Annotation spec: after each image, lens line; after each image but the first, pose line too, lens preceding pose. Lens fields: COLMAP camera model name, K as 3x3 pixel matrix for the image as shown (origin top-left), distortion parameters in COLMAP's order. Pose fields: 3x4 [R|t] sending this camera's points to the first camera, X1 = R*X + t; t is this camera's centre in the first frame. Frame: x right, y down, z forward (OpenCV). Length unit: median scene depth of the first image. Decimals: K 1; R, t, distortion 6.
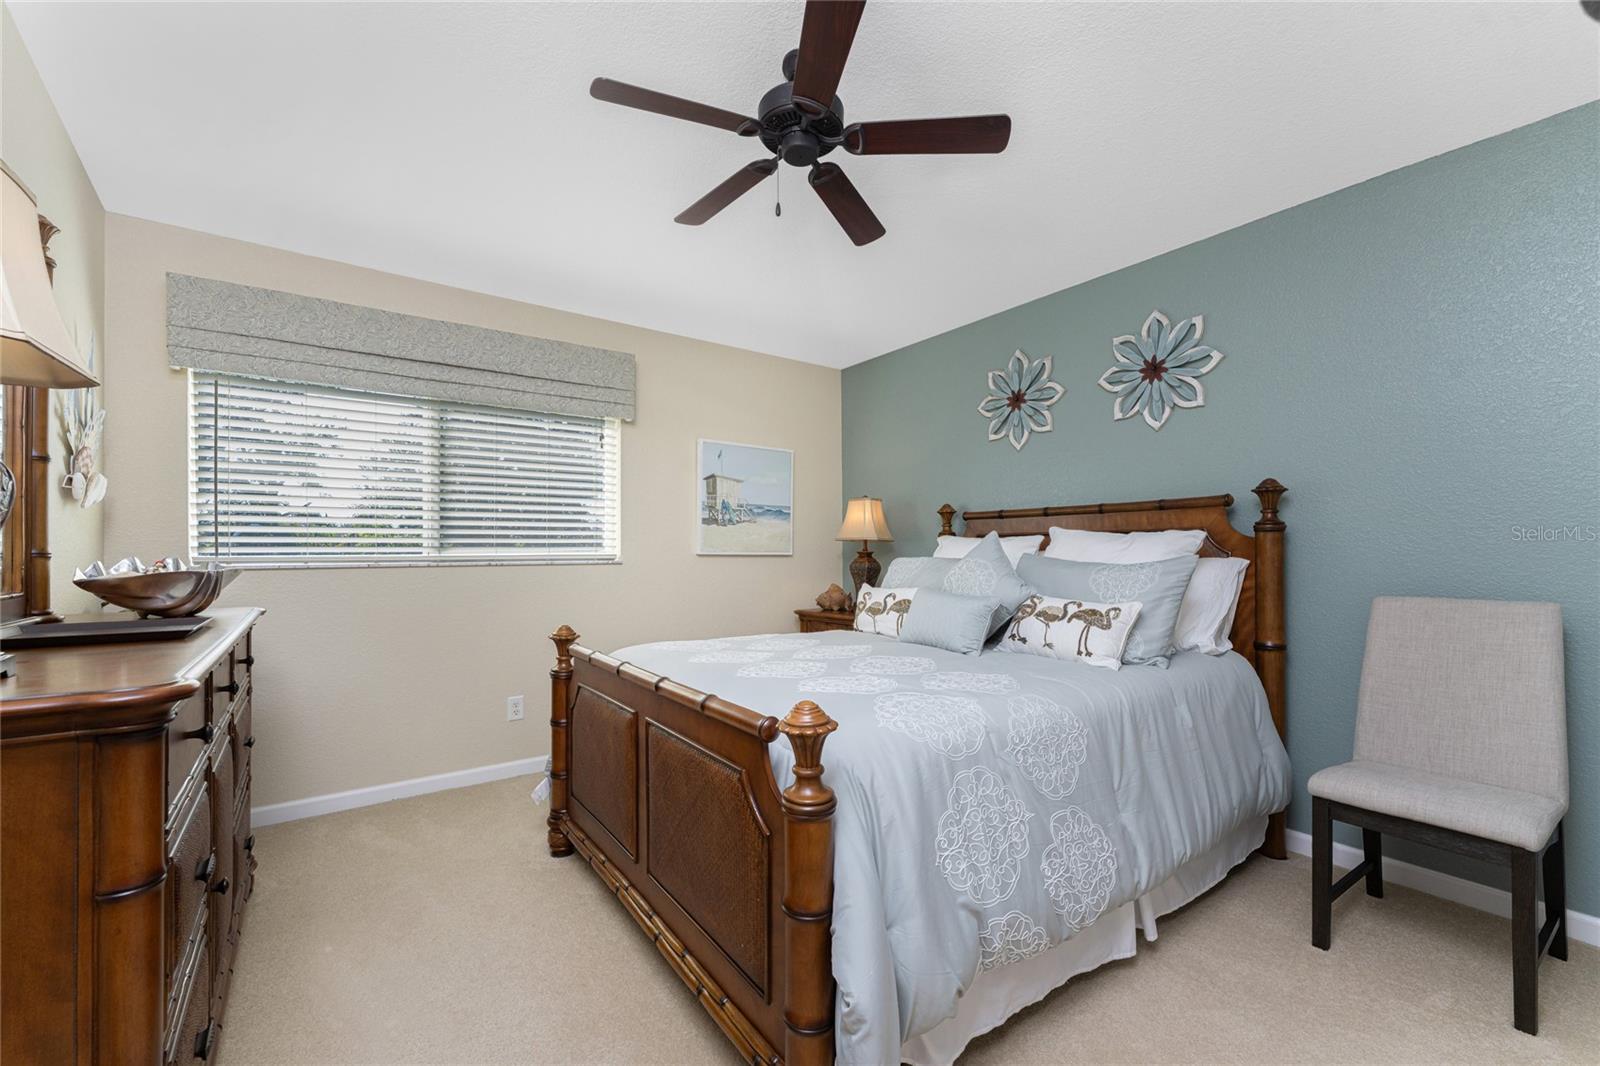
lens RADIAL K [[653.1, 0, 800.8], [0, 653.1, 541.7], [0, 0, 1]] dist [0.001077, 0.000028]
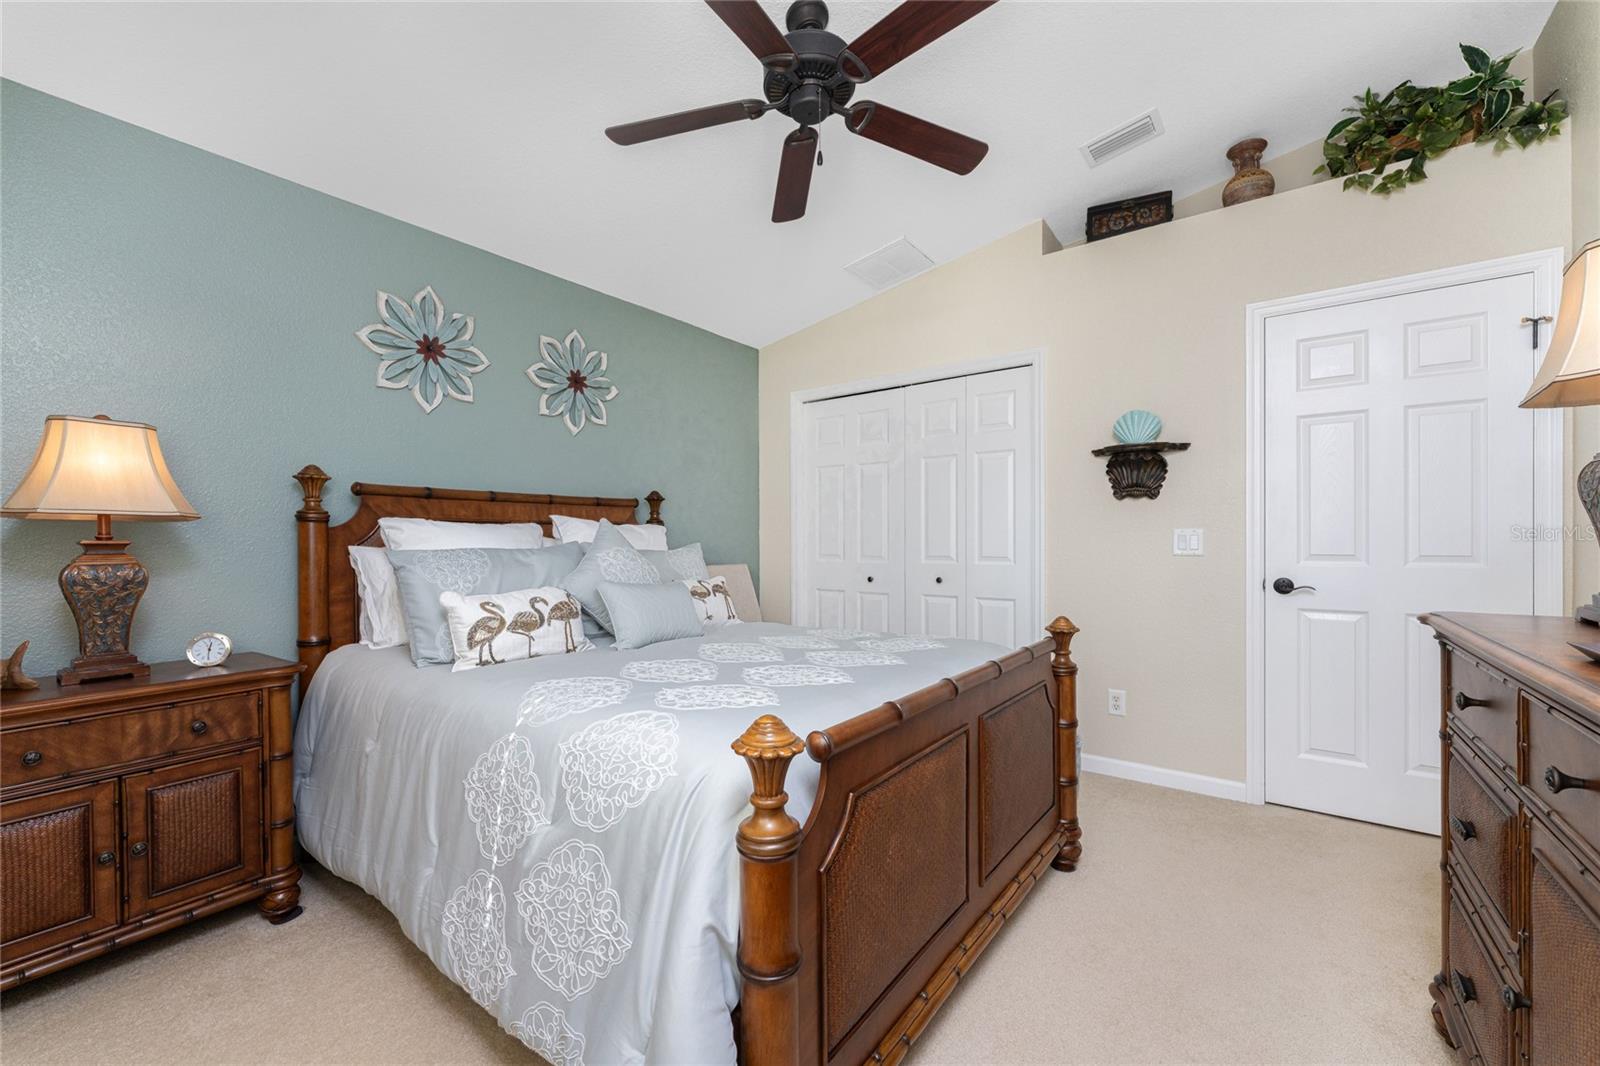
lens RADIAL K [[653.1, 0, 800.8], [0, 653.1, 541.7], [0, 0, 1]] dist [0.001077, 0.000028]
pose [[-0.284728, 0.001232, 0.958608, -0.640240], [-0.012396, 0.999911, -0.004967, 0.016199], [-0.958528, -0.013297, -0.284687, 0.913486]]
